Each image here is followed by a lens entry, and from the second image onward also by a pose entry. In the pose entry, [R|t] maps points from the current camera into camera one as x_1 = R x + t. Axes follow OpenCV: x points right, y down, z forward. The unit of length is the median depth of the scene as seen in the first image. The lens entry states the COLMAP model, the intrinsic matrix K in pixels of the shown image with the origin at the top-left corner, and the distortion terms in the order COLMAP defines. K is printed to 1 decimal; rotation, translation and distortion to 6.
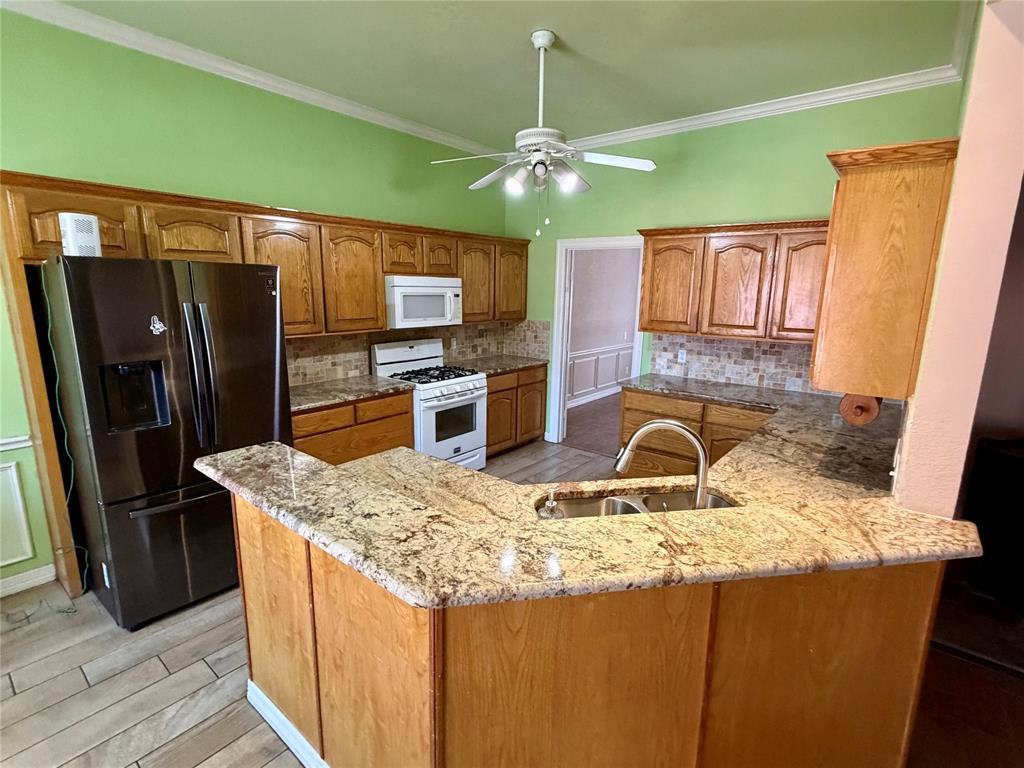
lens RADIAL K [[479.5, 0, 512.7], [0, 479.5, 383.0], [0, 0, 1]] dist [-0.000224, -0.000239]
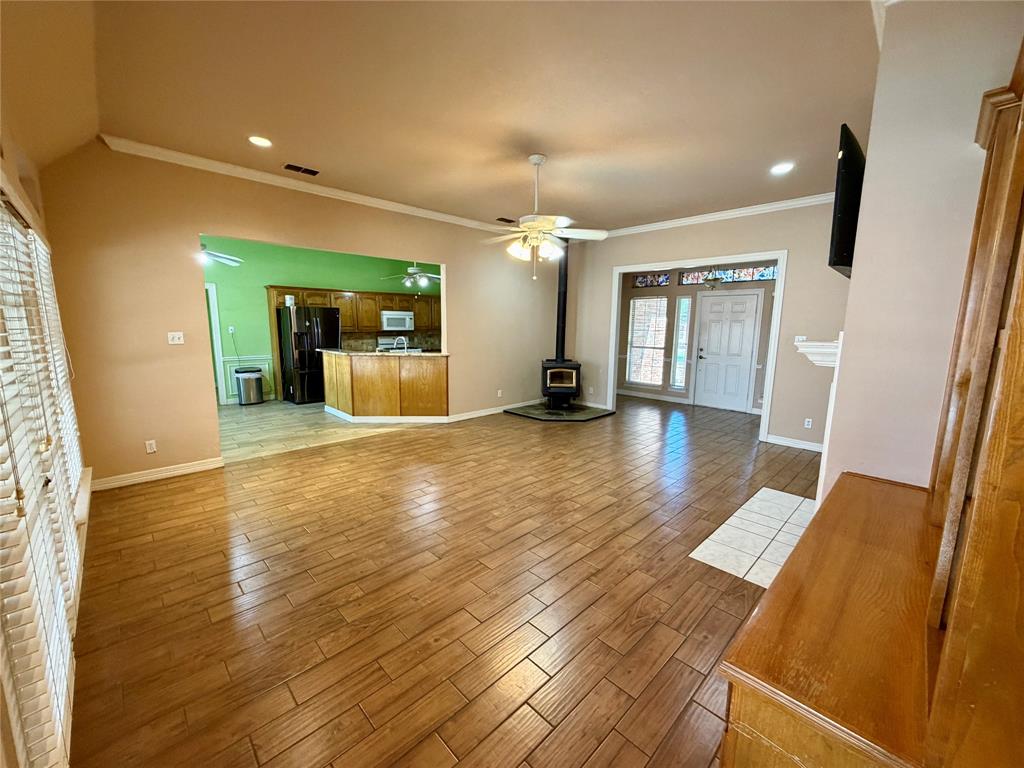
lens RADIAL K [[409.4, 0, 512.4], [0, 409.4, 385.2], [0, 0, 1]] dist [0.002326, 0.000969]
pose [[0.992204, 0.014531, -0.123775, 0.768020], [-0.020236, 0.998784, -0.044964, 0.286248], [0.122971, 0.047118, 0.991291, -1.195709]]
